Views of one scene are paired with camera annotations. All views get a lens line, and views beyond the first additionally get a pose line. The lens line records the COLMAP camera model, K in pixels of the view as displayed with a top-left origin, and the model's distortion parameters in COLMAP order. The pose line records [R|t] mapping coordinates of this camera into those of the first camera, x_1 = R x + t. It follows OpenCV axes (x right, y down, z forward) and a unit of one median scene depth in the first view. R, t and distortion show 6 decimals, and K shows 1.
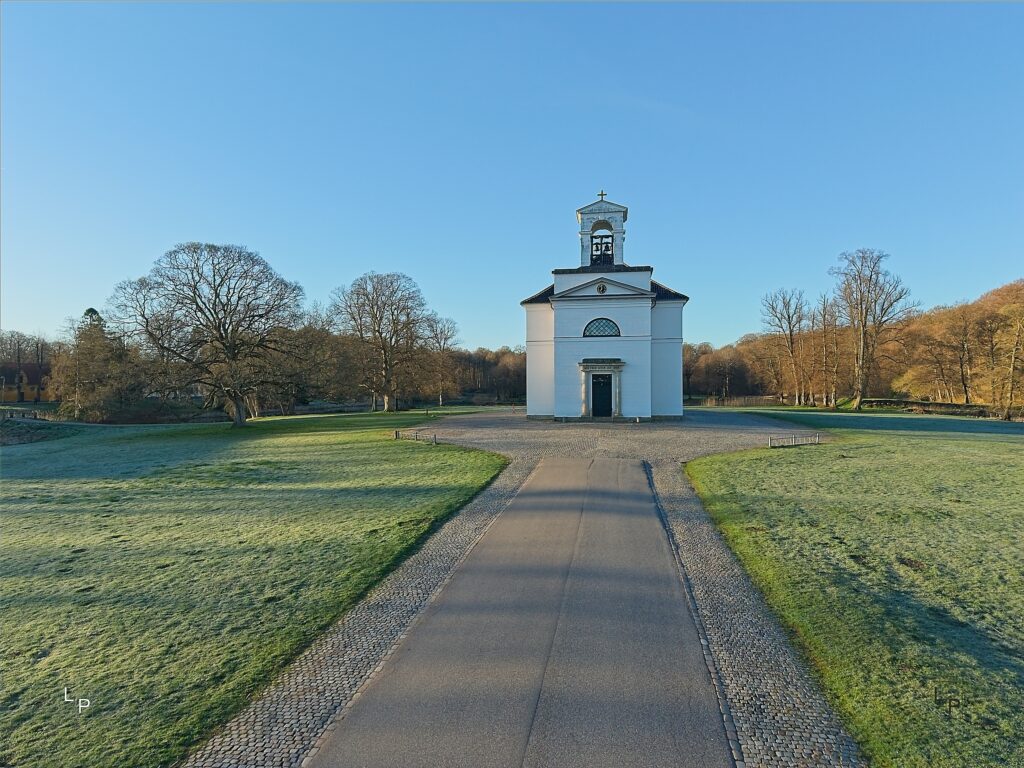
lens RADIAL K [[691.1, 0, 512.0], [0, 691.1, 384.0], [0, 0, 1]] dist [0.021153, -0.001095]
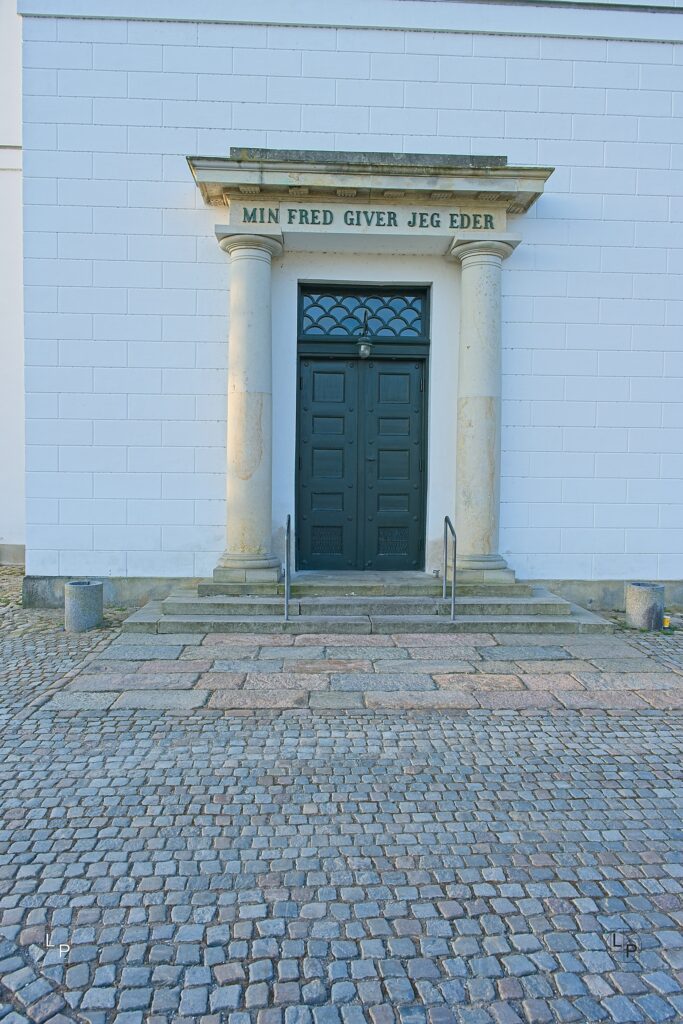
lens RADIAL K [[673.0, 0, 341.5], [0, 673.0, 512.0], [0, 0, 1]] dist [0.002669, 0.000697]
pose [[0.983036, 0.004048, 0.183371, 0.096453], [-0.016908, 0.997499, 0.068624, 0.024145], [-0.182634, -0.070560, 0.980646, 0.829098]]
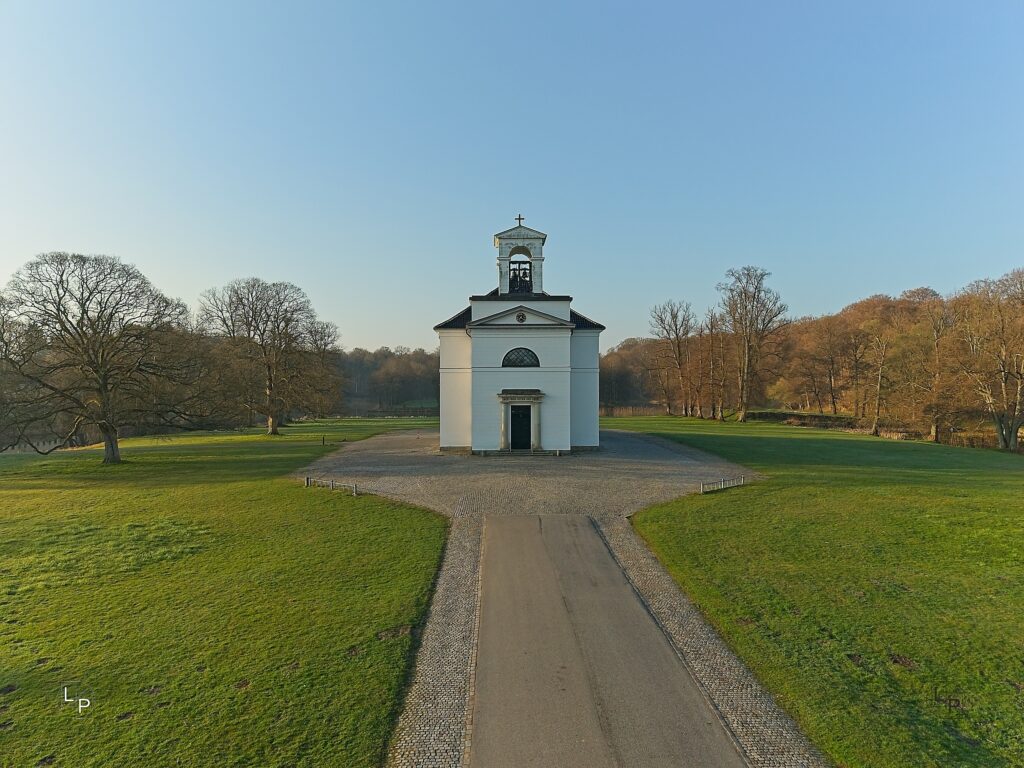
lens RADIAL K [[717.2, 0, 512.0], [0, 717.2, 384.0], [0, 0, 1]] dist [0.038891, -0.117104]
pose [[0.985445, 0.003371, 0.169963, -0.050274], [-0.003280, 0.999994, -0.000814, -0.042114], [-0.169965, 0.000245, 0.985450, 0.014065]]
